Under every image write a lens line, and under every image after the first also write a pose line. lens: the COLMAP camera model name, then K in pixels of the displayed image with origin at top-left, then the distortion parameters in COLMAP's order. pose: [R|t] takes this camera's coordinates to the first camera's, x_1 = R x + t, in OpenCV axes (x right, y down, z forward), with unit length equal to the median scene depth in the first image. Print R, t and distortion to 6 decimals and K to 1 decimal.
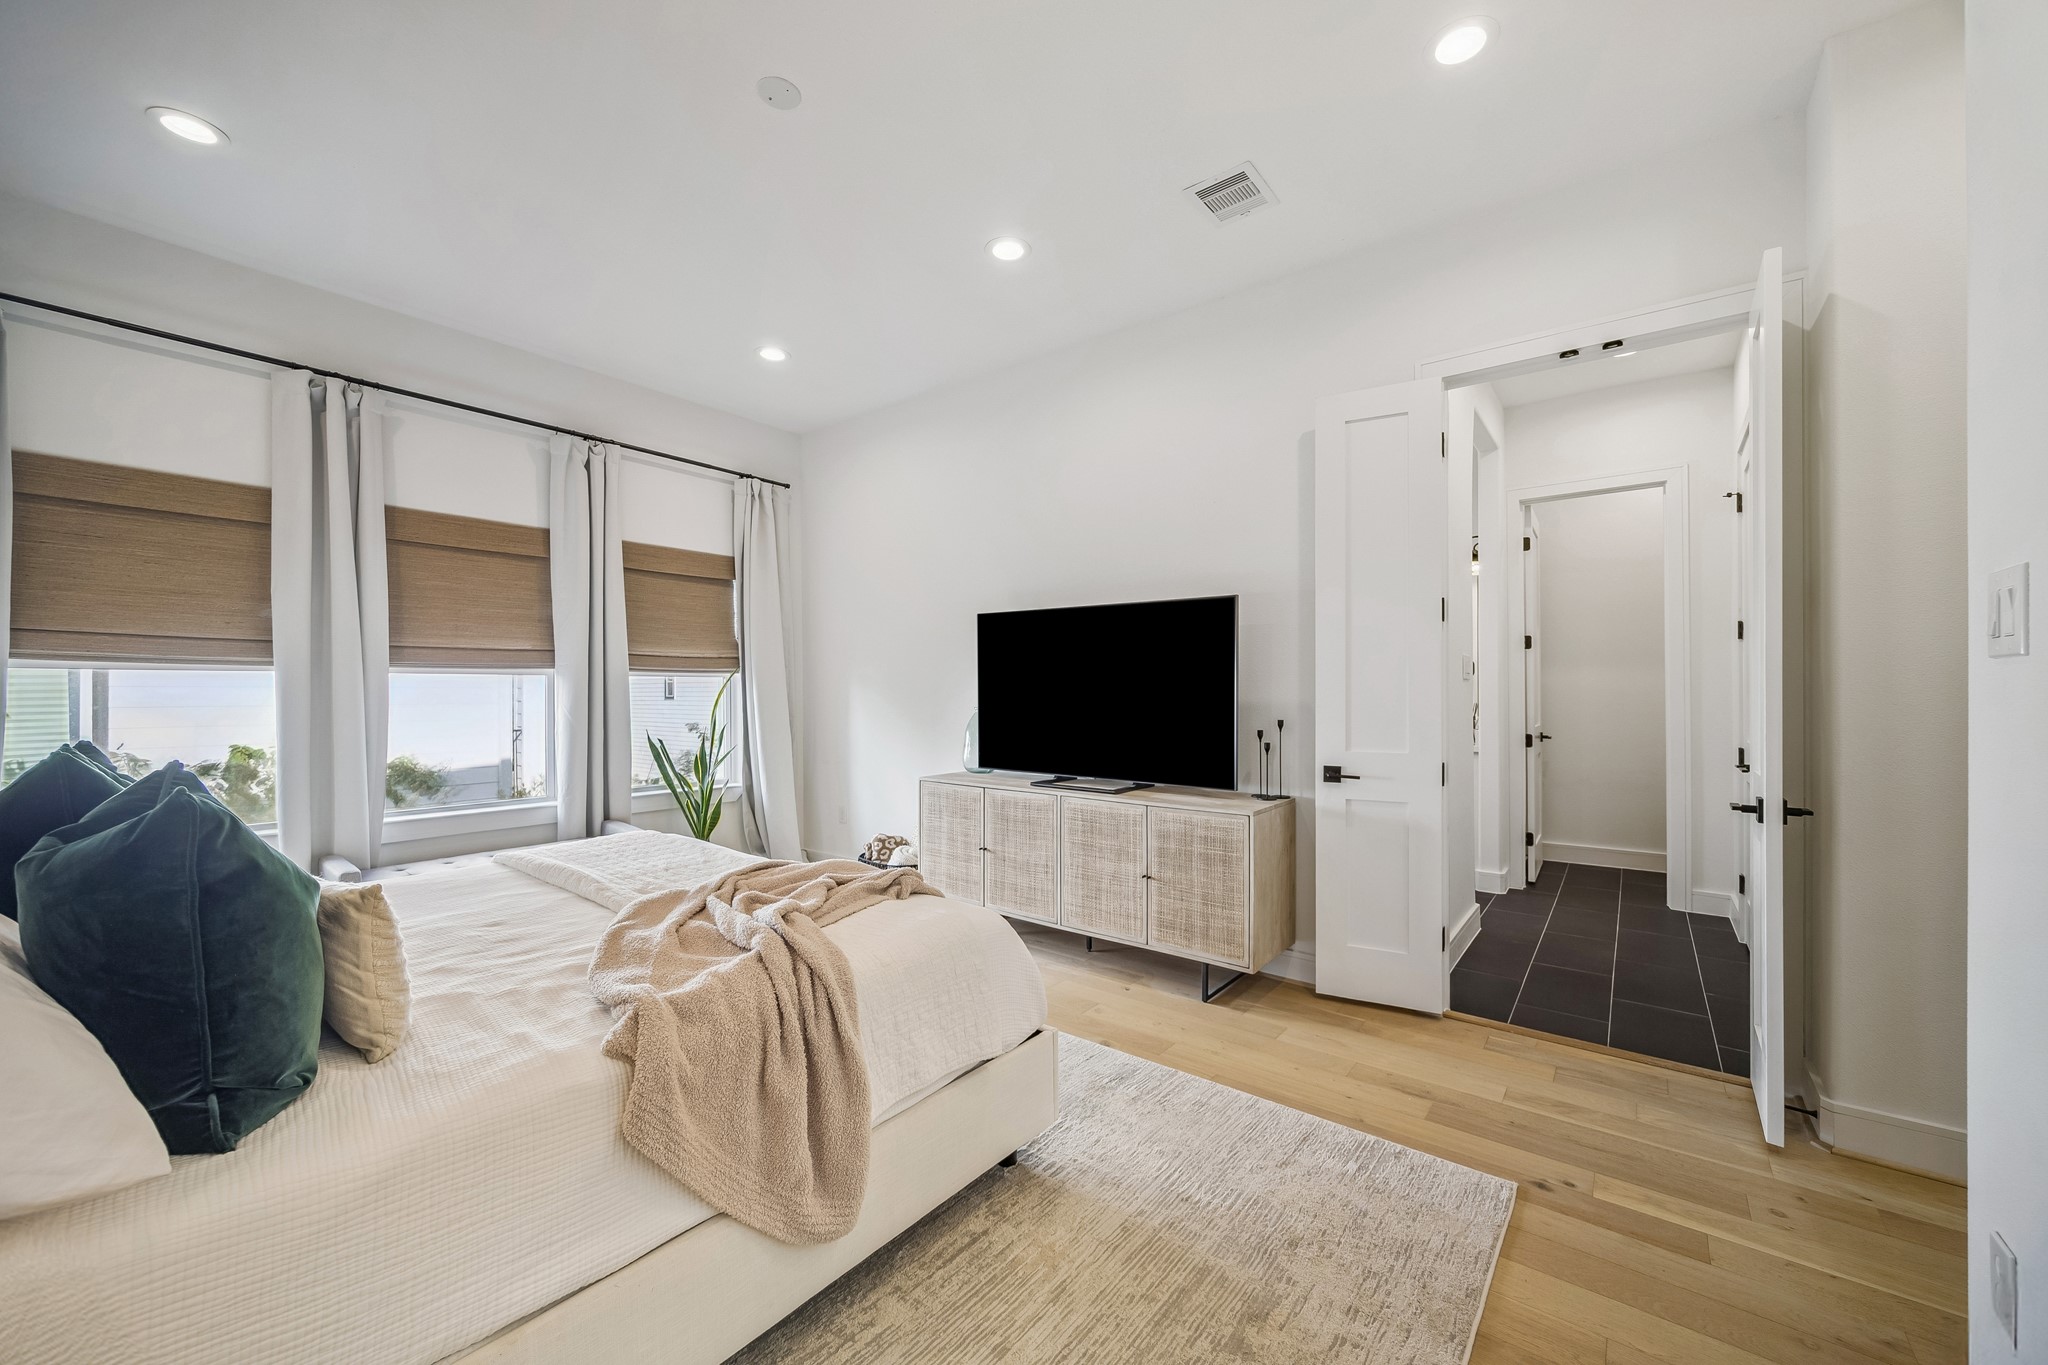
lens RADIAL K [[784.5, 0, 1041.7], [0, 784.5, 693.4], [0, 0, 1]] dist [-0.003159, 0.000058]
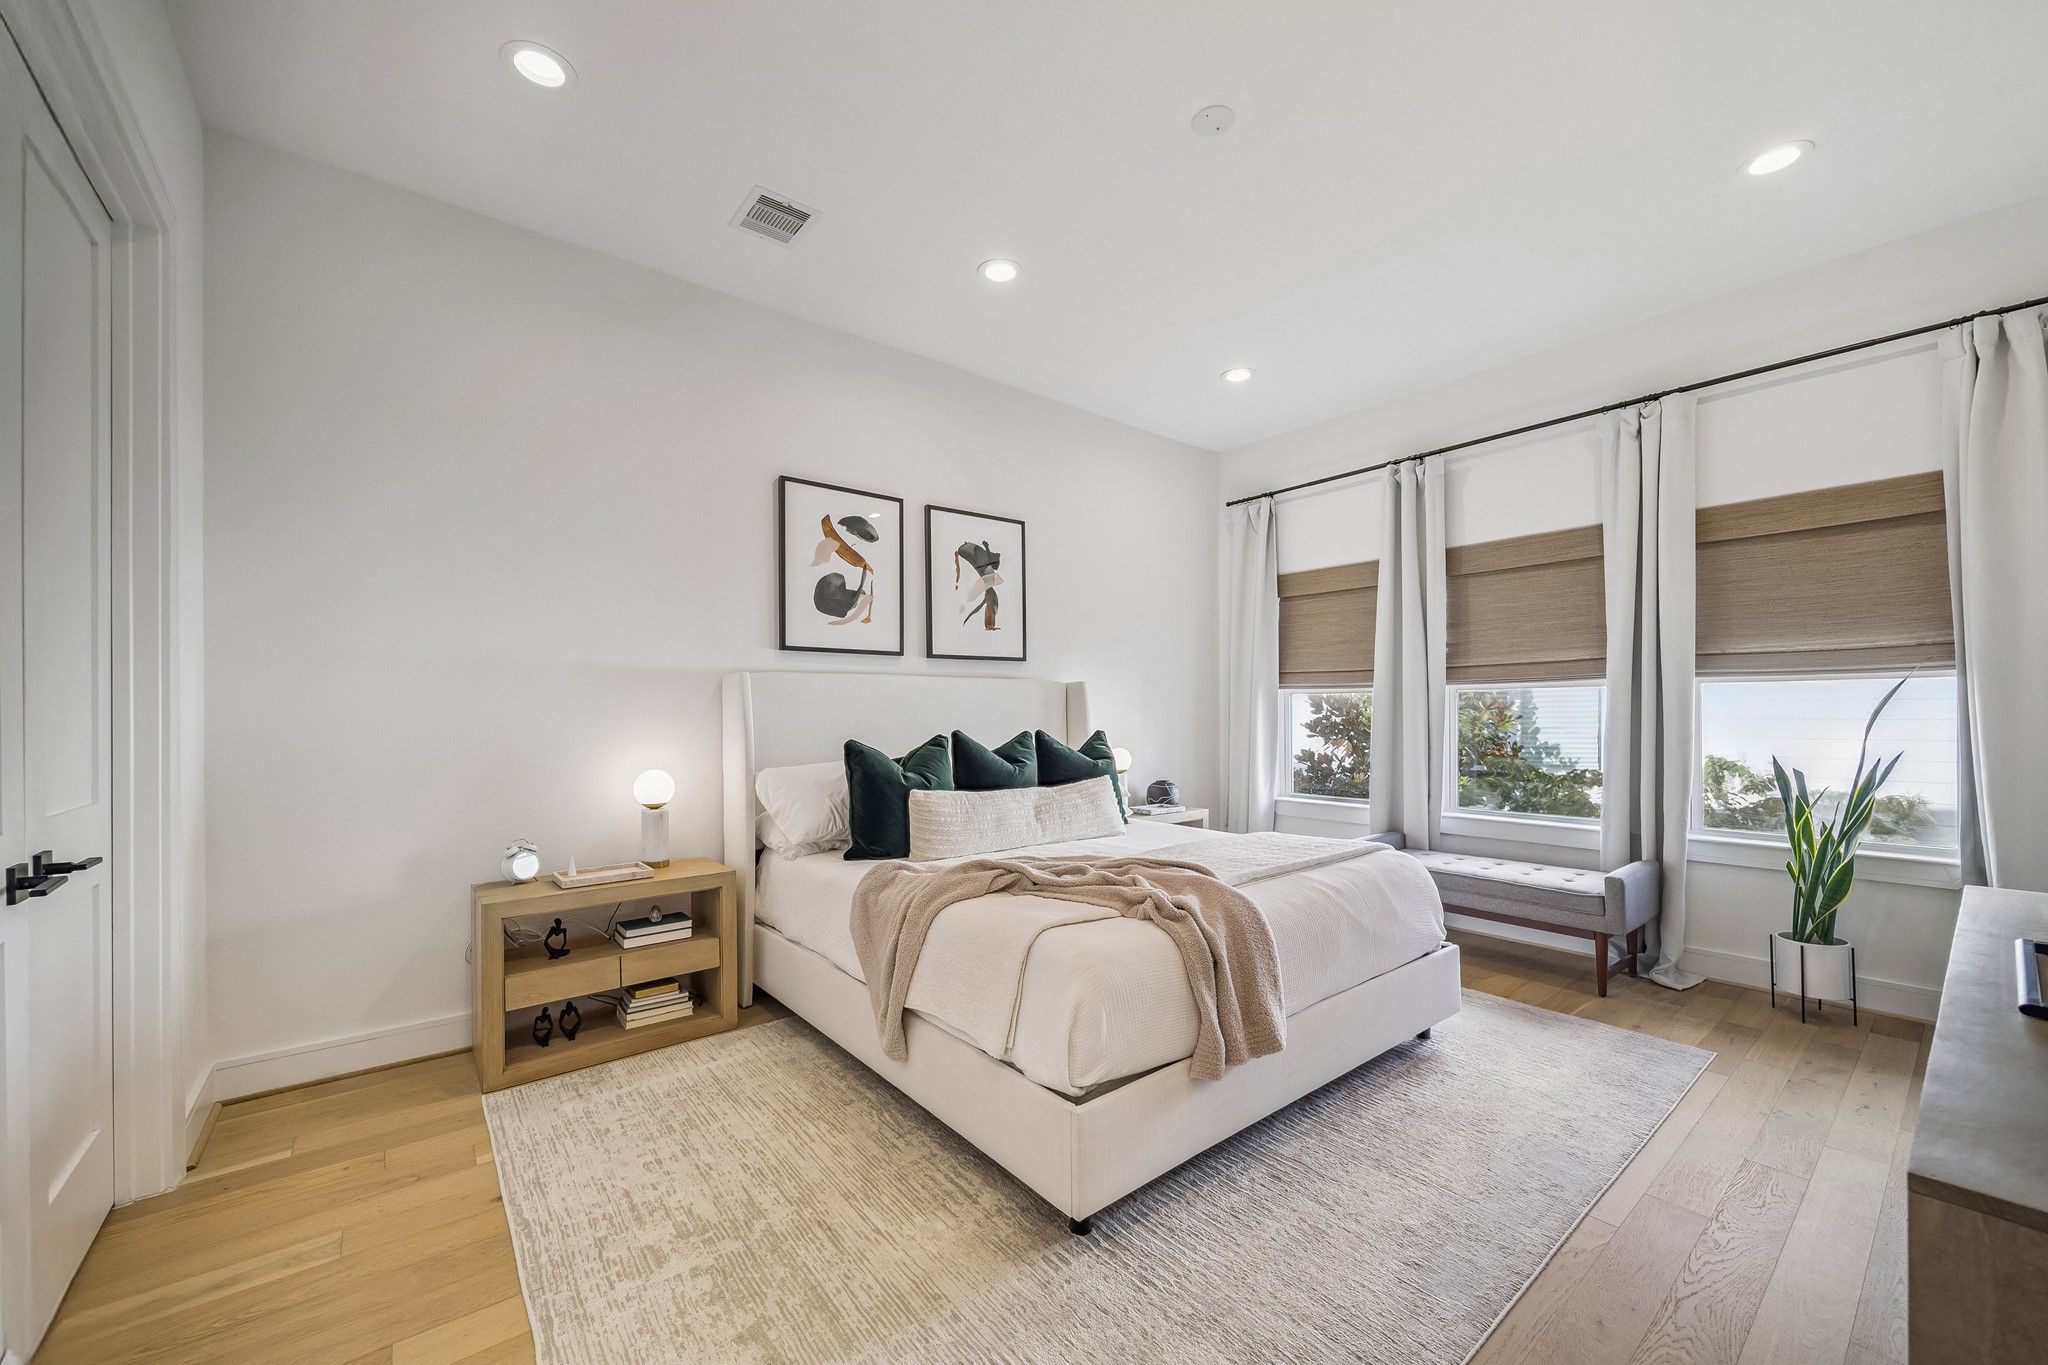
lens RADIAL K [[784.5, 0, 1013.1], [0, 784.5, 713.1], [0, 0, 1]] dist [-0.003159, 0.000058]
pose [[-0.251617, 0.005782, -0.967810, 0.836605], [0.008255, 0.999959, 0.003827, -0.001553], [0.967792, -0.007027, -0.251654, 1.144853]]
